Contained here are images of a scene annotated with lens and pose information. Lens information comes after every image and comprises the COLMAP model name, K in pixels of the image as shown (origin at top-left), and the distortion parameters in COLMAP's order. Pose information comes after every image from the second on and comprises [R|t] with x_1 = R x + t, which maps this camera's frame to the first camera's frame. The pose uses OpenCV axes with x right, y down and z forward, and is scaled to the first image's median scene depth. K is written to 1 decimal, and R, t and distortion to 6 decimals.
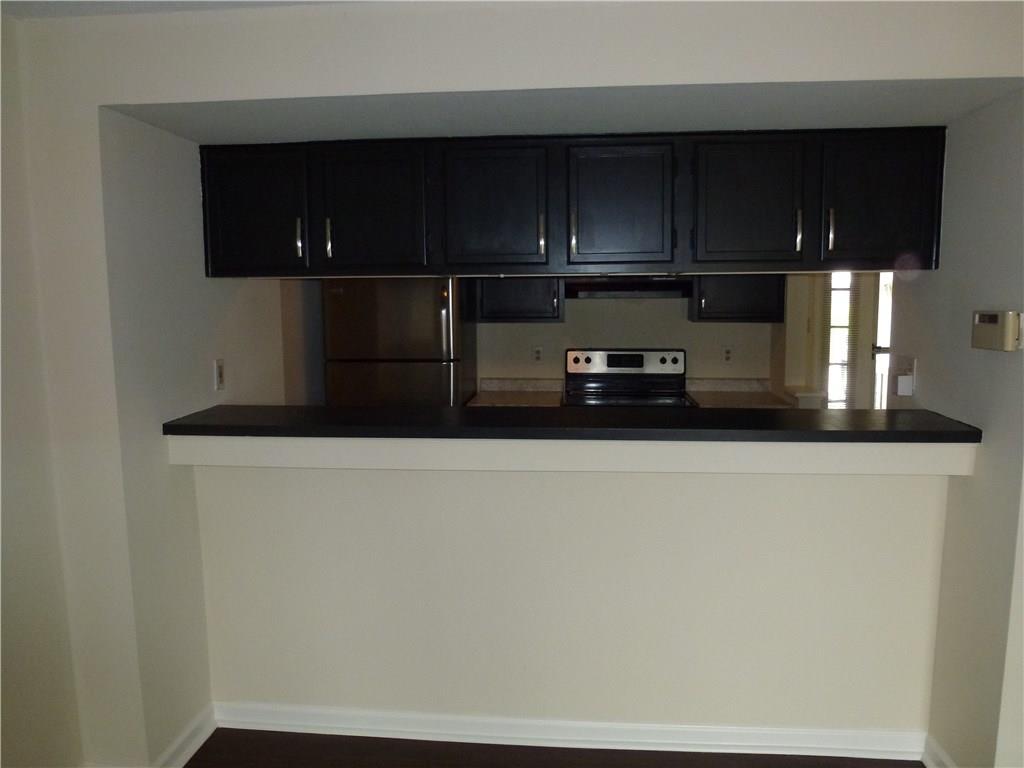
lens RADIAL K [[749.5, 0, 514.8], [0, 749.5, 384.8], [0, 0, 1]] dist [-0.063513, 0.028236]
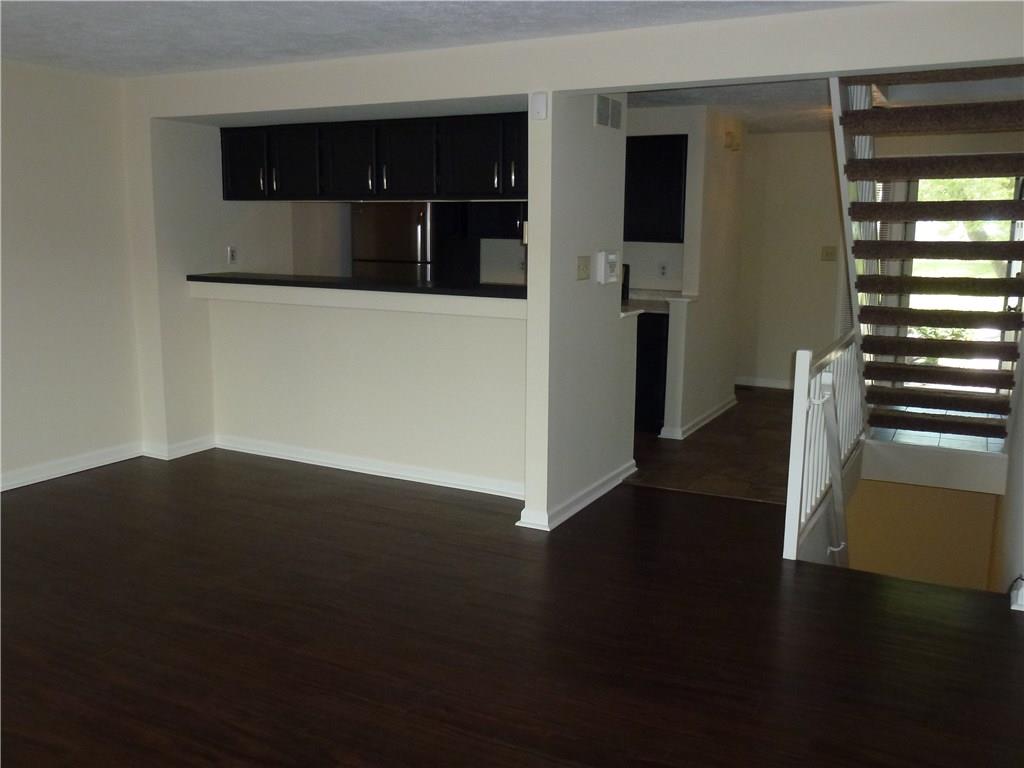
lens RADIAL K [[902.7, 0, 512.0], [0, 902.7, 384.0], [0, 0, 1]] dist [-0.043494, 0.006976]
pose [[0.924981, 0.082343, -0.370986, 0.644658], [-0.063387, 0.995997, 0.063027, 0.069294], [0.374691, -0.034783, 0.926497, -0.465387]]
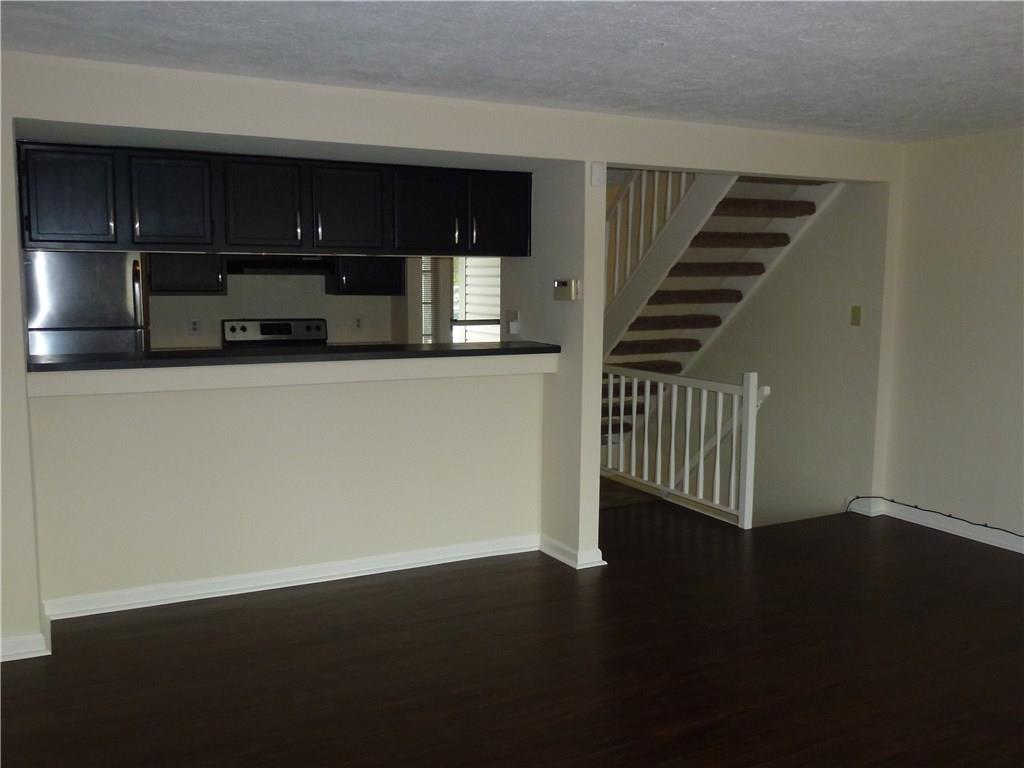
lens RADIAL K [[902.7, 0, 512.0], [0, 902.7, 384.0], [0, 0, 1]] dist [-0.043494, 0.006976]
pose [[0.837494, -0.048219, 0.544315, -0.322091], [0.051158, 0.998643, 0.009752, 0.060382], [-0.544047, 0.019679, 0.838824, -0.378995]]
